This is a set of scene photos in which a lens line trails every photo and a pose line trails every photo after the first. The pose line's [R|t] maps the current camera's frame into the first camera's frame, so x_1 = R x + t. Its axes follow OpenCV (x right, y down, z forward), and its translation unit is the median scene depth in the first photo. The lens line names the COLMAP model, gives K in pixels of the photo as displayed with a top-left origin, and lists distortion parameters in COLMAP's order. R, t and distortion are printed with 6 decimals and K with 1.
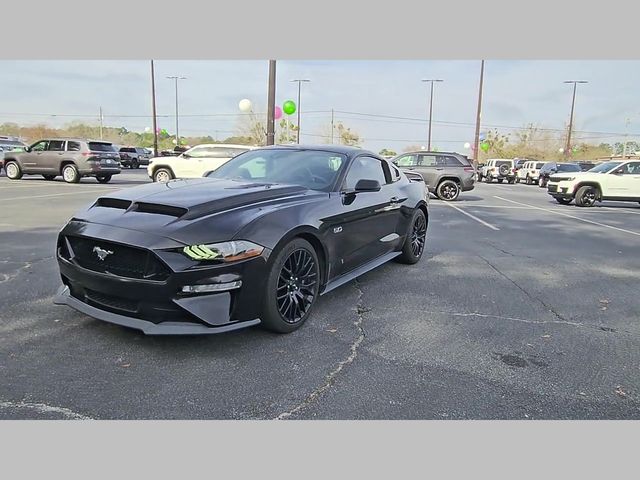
lens RADIAL K [[445.9, 0, 306.9], [0, 445.9, 236.3], [0, 0, 1]] dist [0.004876, -0.005137]
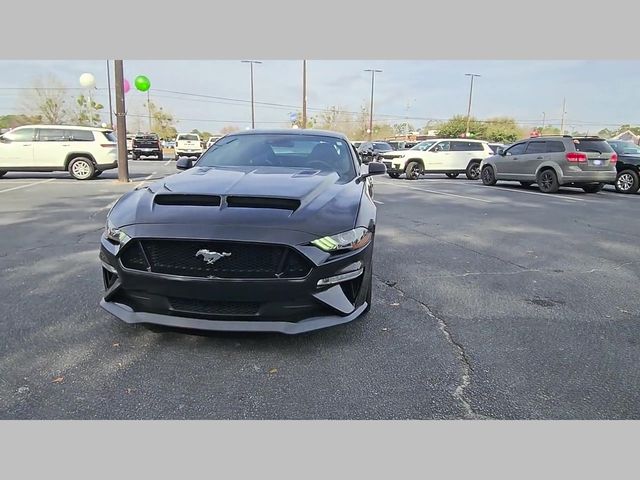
lens RADIAL K [[445.9, 0, 309.8], [0, 445.9, 241.0], [0, 0, 1]] dist [0.004876, -0.005137]
pose [[0.909470, -0.101434, 0.403207, -0.126743], [0.080414, 0.994386, 0.068773, -0.007526], [-0.407919, -0.030124, 0.912521, 0.022638]]
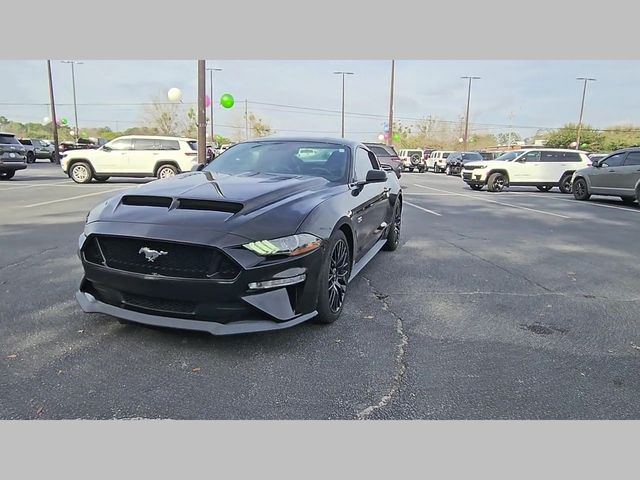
lens RADIAL K [[445.9, 0, 307.7], [0, 445.9, 240.0], [0, 0, 1]] dist [0.004876, -0.005137]
pose [[0.978516, -0.048218, 0.200452, -0.064798], [0.042760, 0.998590, 0.031473, -0.001528], [-0.201687, -0.022226, 0.979198, 0.003747]]
